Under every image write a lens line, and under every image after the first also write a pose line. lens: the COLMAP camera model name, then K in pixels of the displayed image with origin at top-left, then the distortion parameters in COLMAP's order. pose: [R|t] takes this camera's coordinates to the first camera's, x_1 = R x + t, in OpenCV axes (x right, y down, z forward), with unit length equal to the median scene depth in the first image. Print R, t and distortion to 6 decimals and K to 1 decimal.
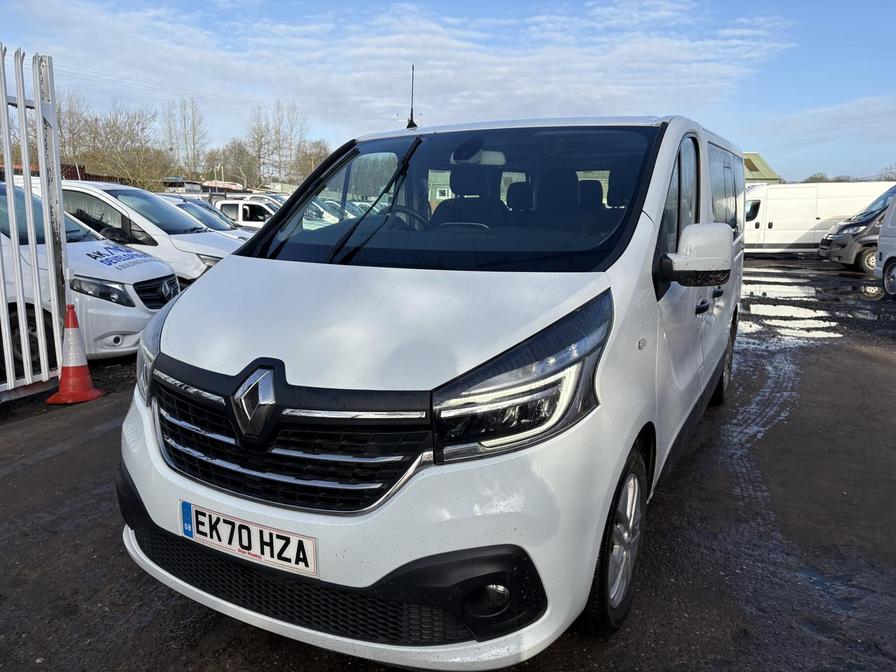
lens RADIAL K [[683.0, 0, 450.2], [0, 683.0, 333.1], [0, 0, 1]] dist [0.029719, -0.024859]
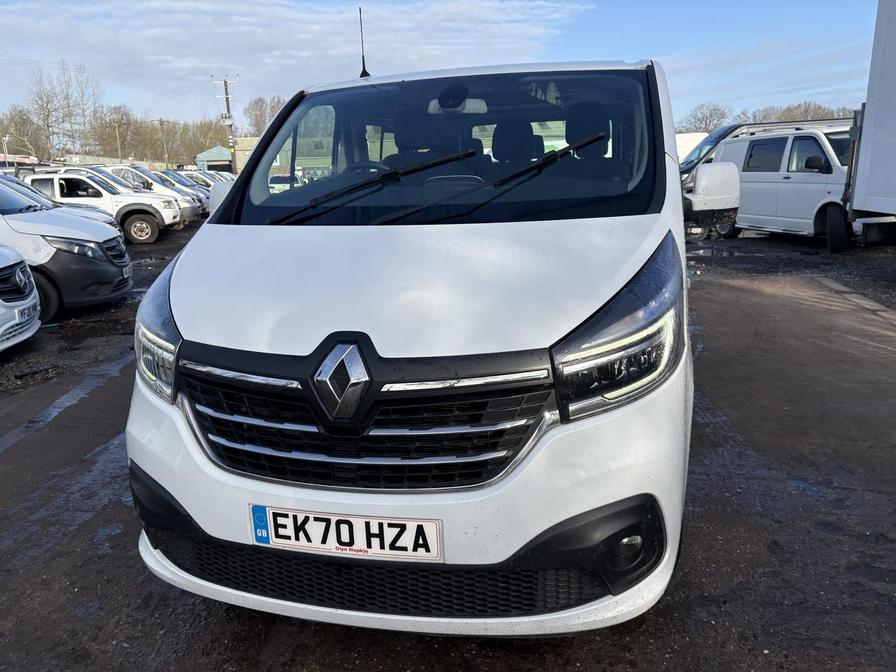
lens RADIAL K [[683.0, 0, 449.4], [0, 683.0, 334.6], [0, 0, 1]] dist [0.029719, -0.024859]
pose [[0.966249, -0.098408, 0.238071, -0.297330], [0.085936, 0.994355, 0.062236, -0.002736], [-0.242851, -0.039677, 0.969252, 0.092512]]
